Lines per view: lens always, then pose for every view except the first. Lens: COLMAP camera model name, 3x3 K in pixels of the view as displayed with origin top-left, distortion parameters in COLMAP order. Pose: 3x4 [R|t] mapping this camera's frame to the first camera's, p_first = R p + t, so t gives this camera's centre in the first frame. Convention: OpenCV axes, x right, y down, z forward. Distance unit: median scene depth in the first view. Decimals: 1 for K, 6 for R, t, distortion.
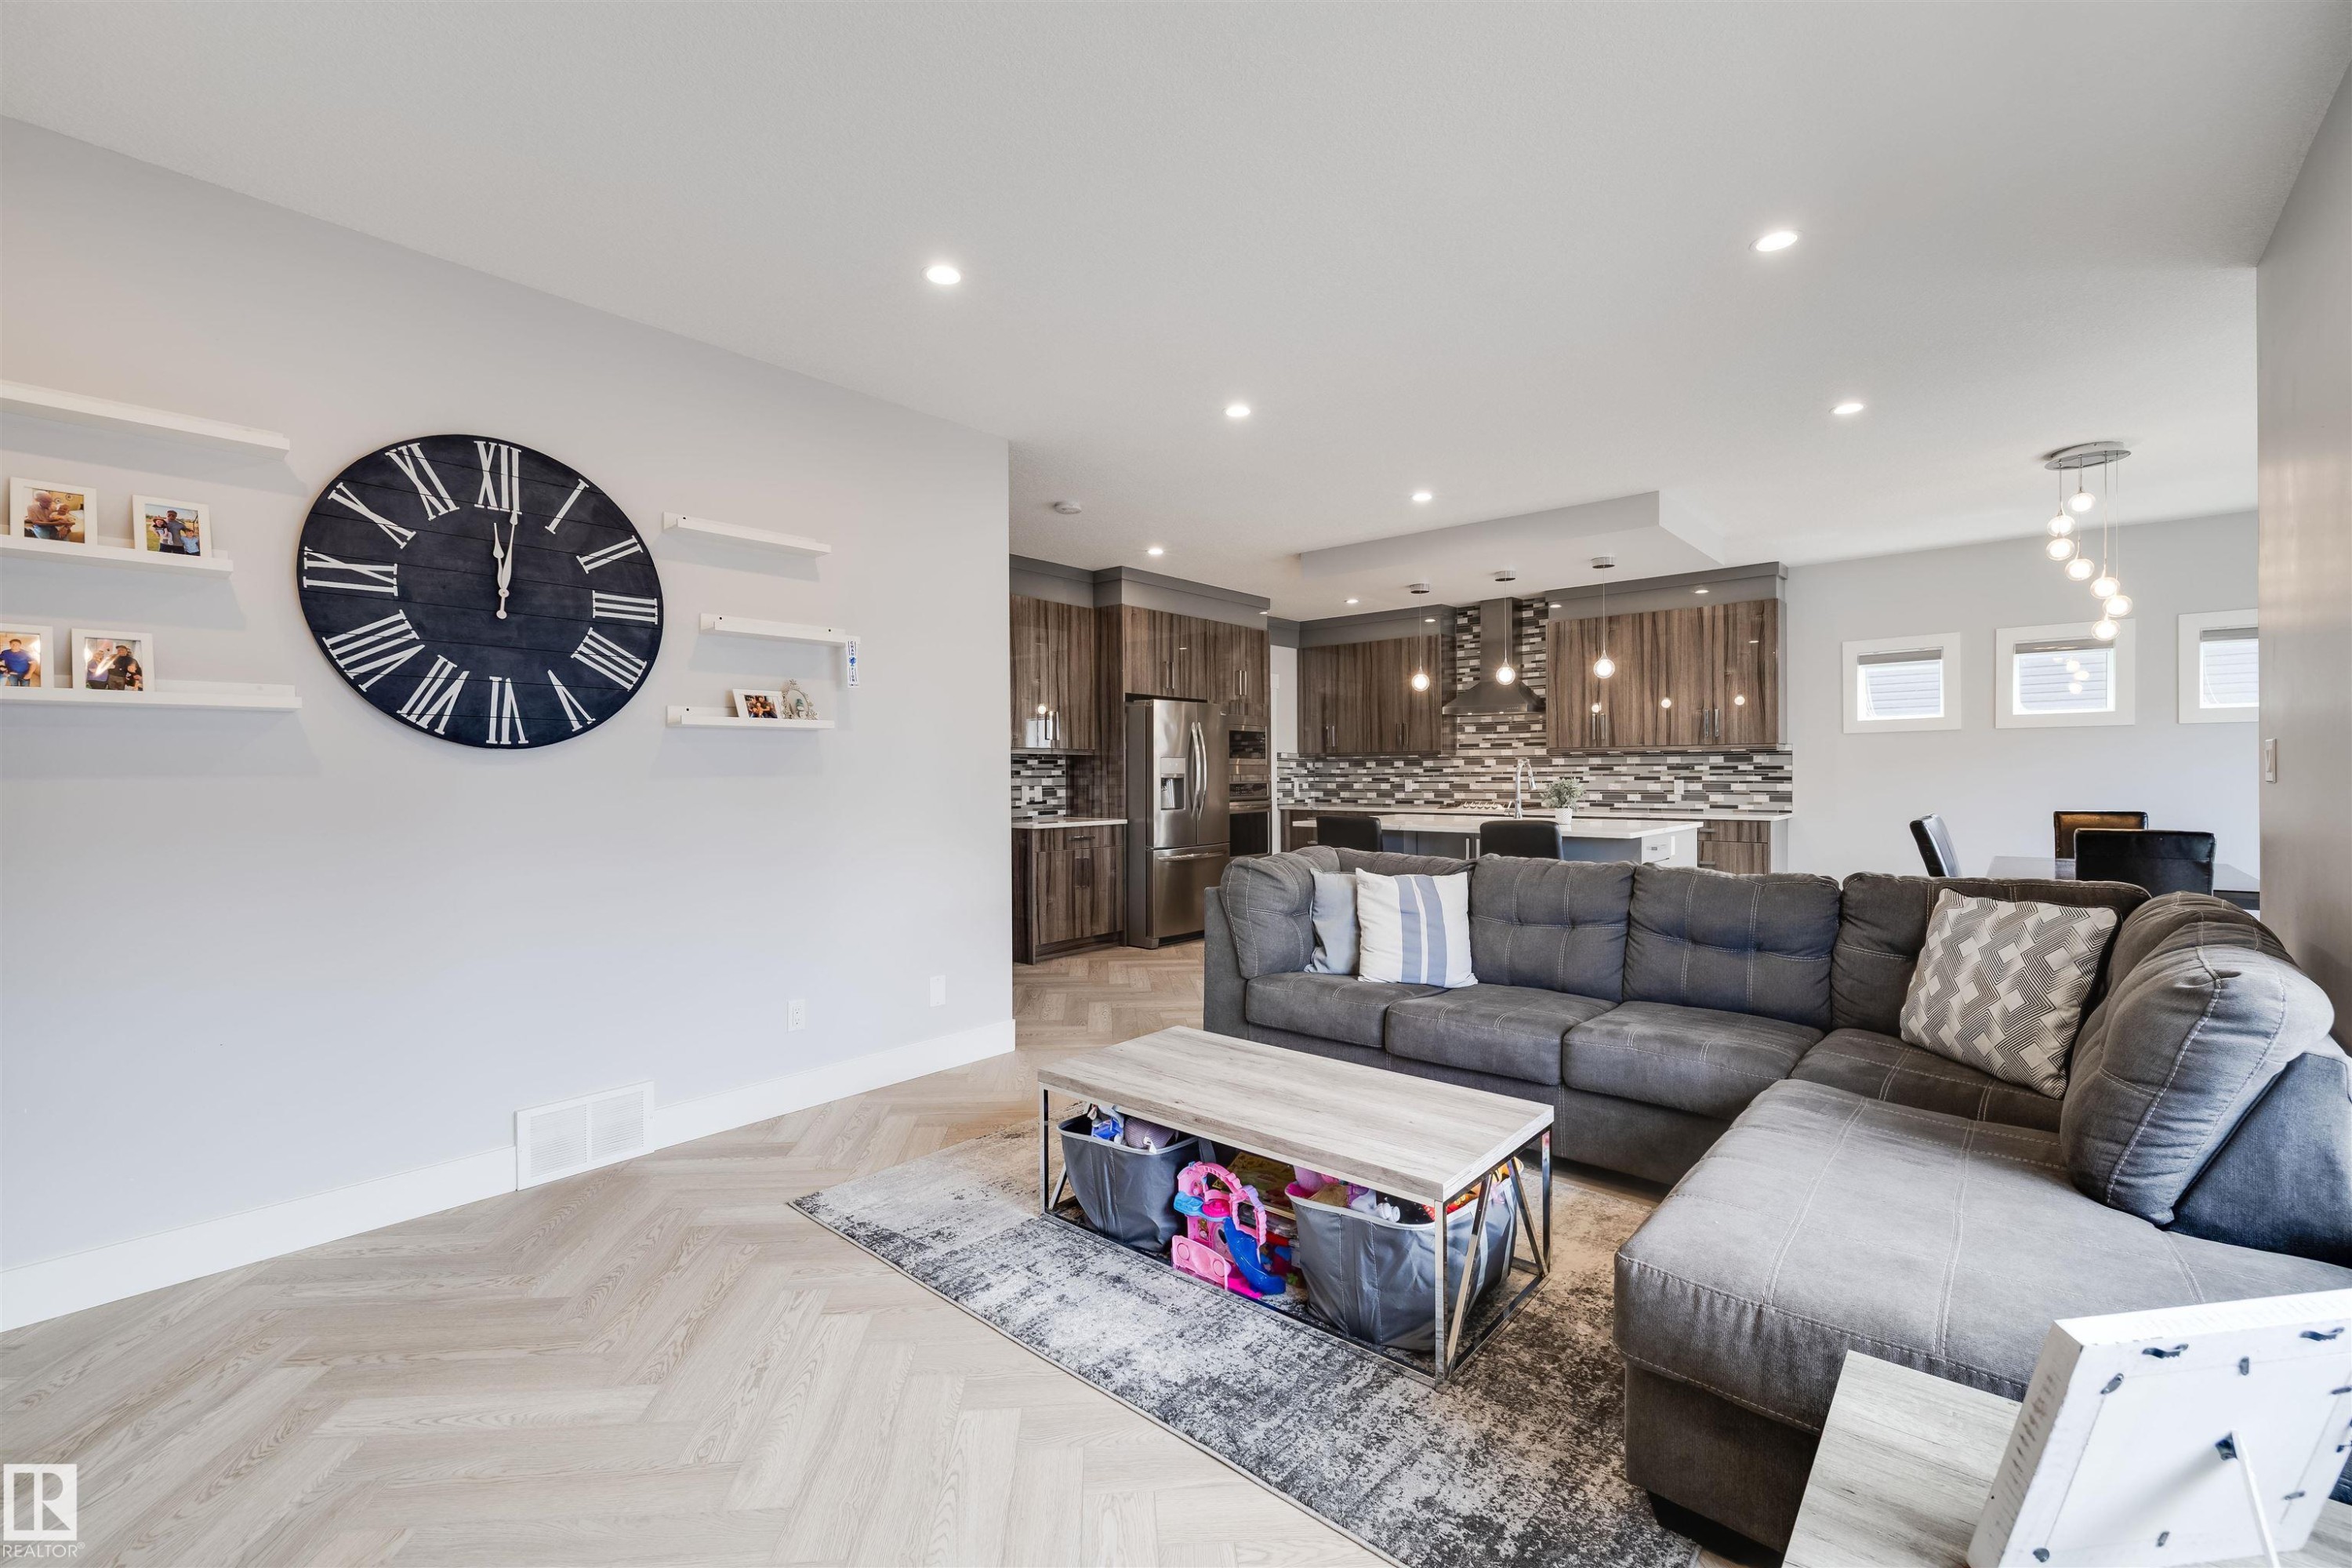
lens RADIAL K [[995.7, 0, 1175.9], [0, 995.7, 780.9], [0, 0, 1]] dist [0.002844, 0.000067]
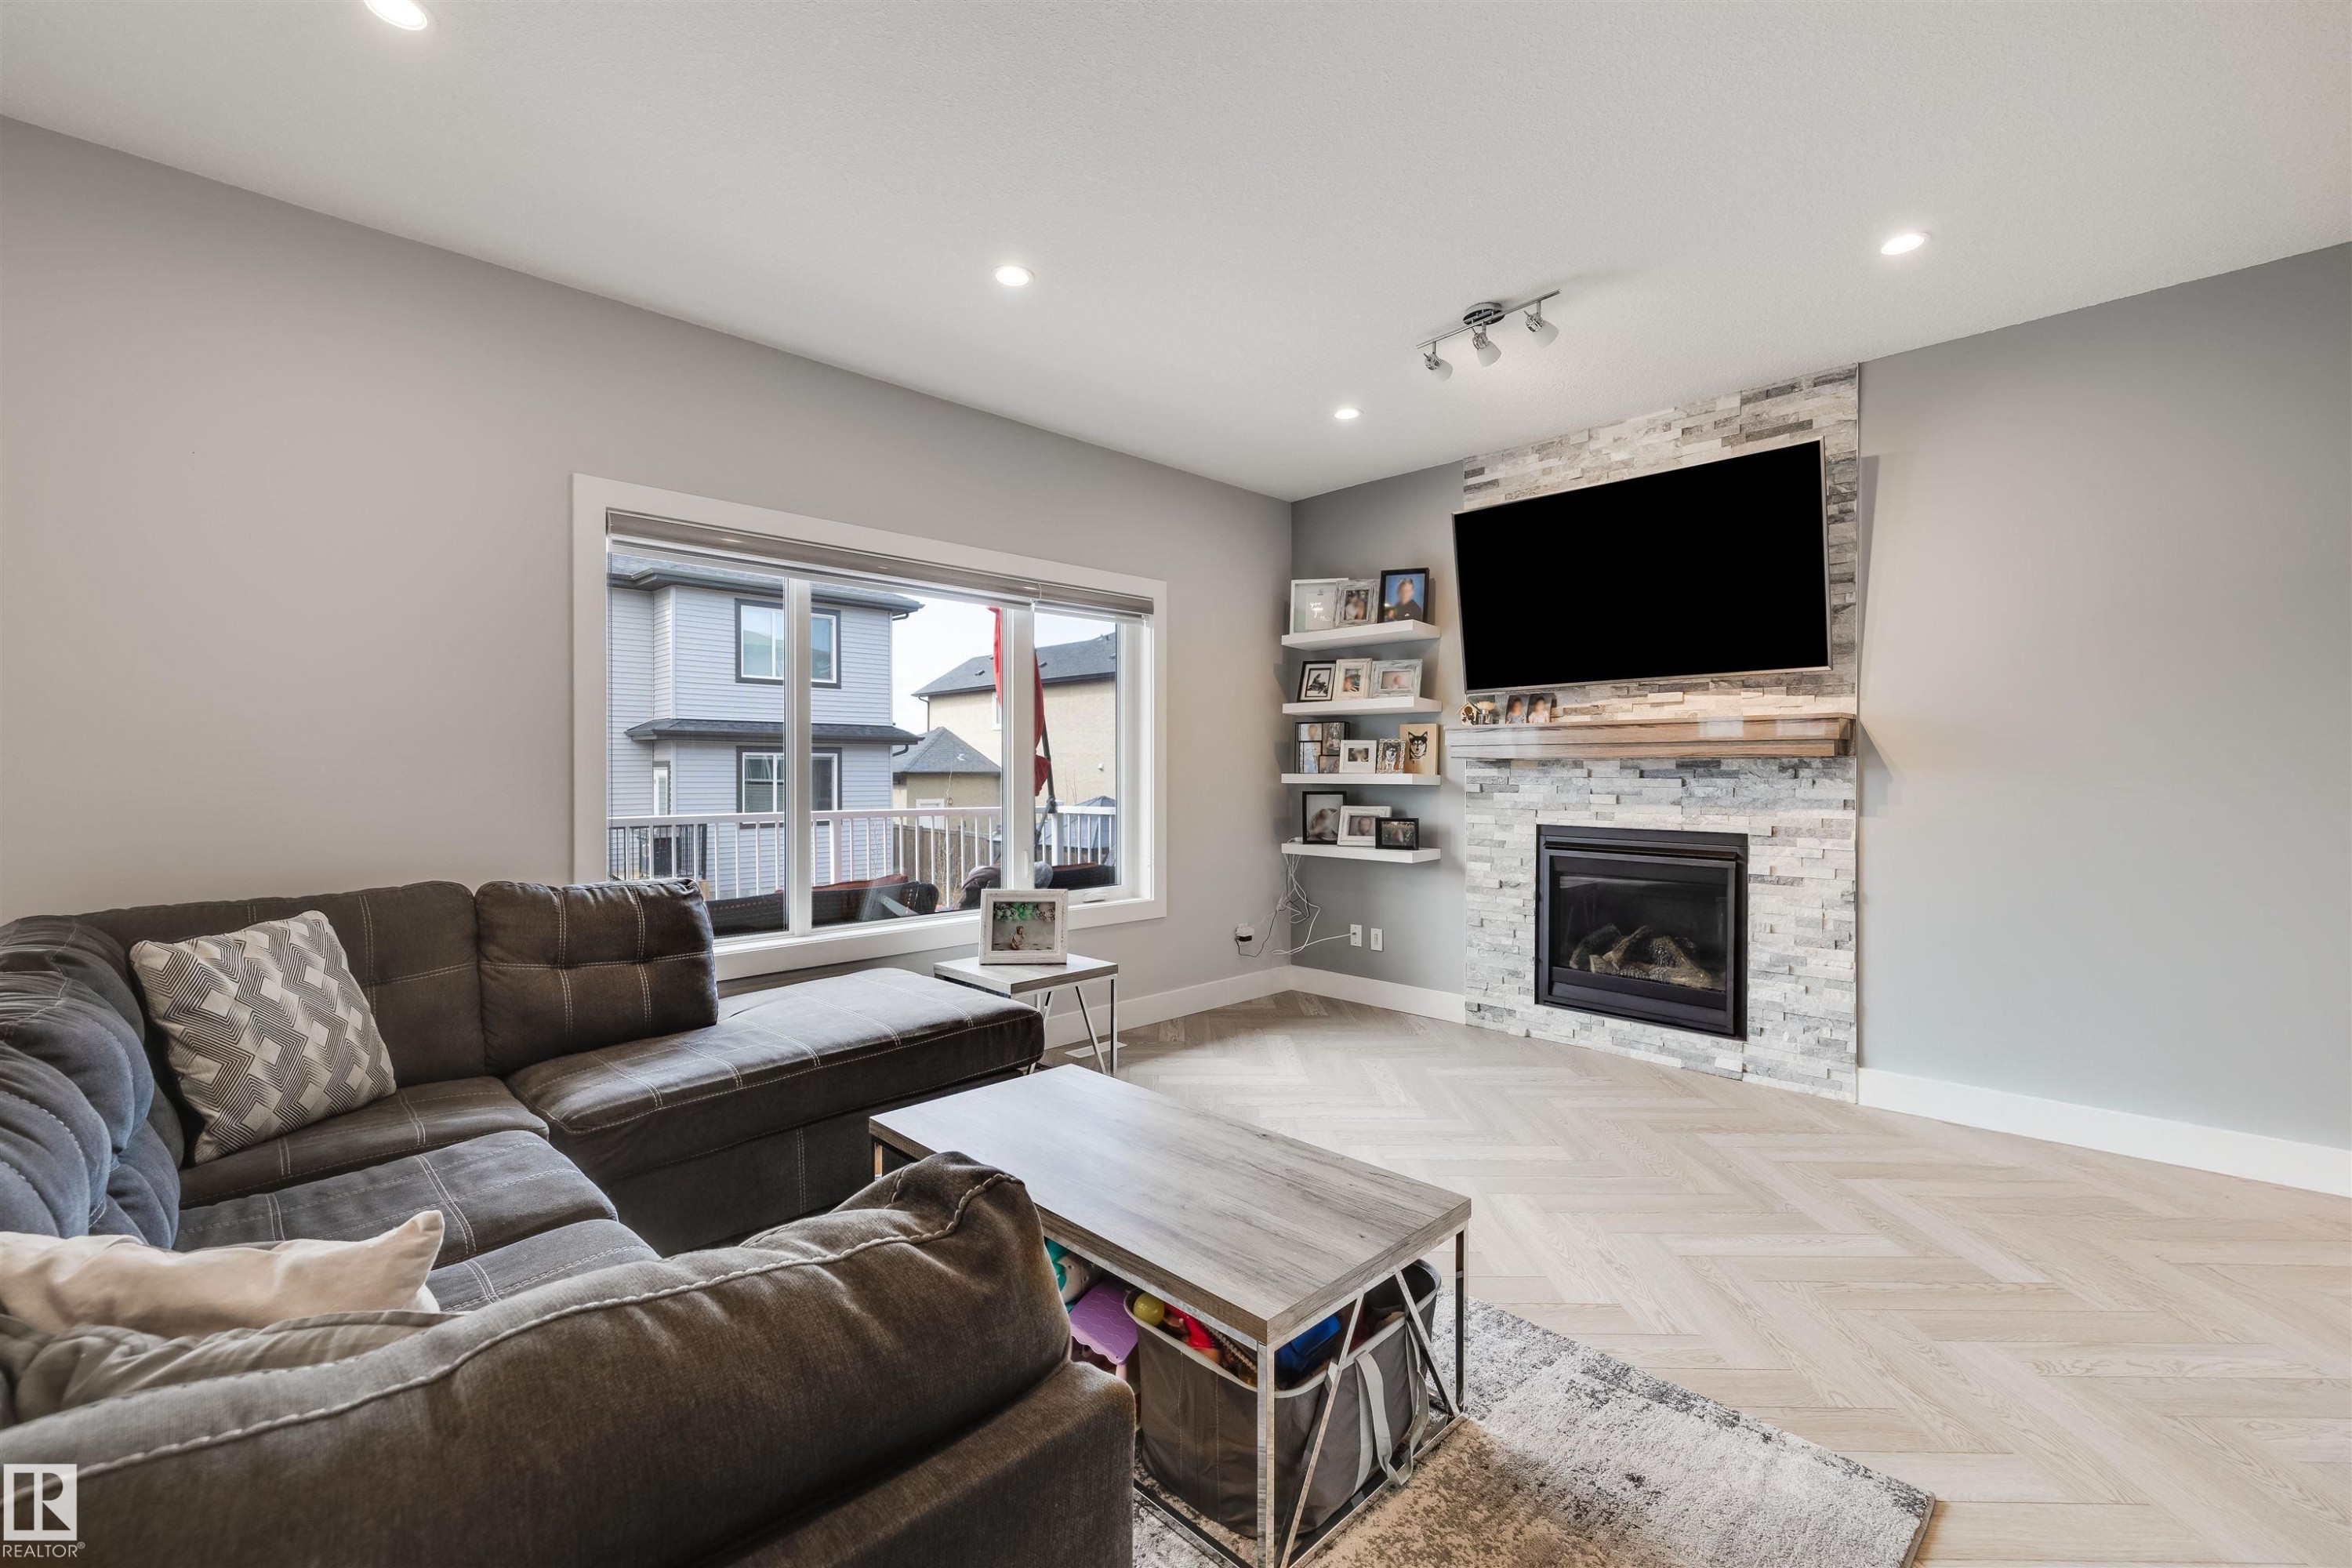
lens RADIAL K [[995.7, 0, 1175.7], [0, 995.7, 777.3], [0, 0, 1]] dist [0.002844, 0.000067]
pose [[-0.996489, 0.007810, 0.083357, 0.003609], [0.008830, 0.999891, 0.011875, -0.012529], [-0.083255, 0.012569, -0.996449, 1.628414]]
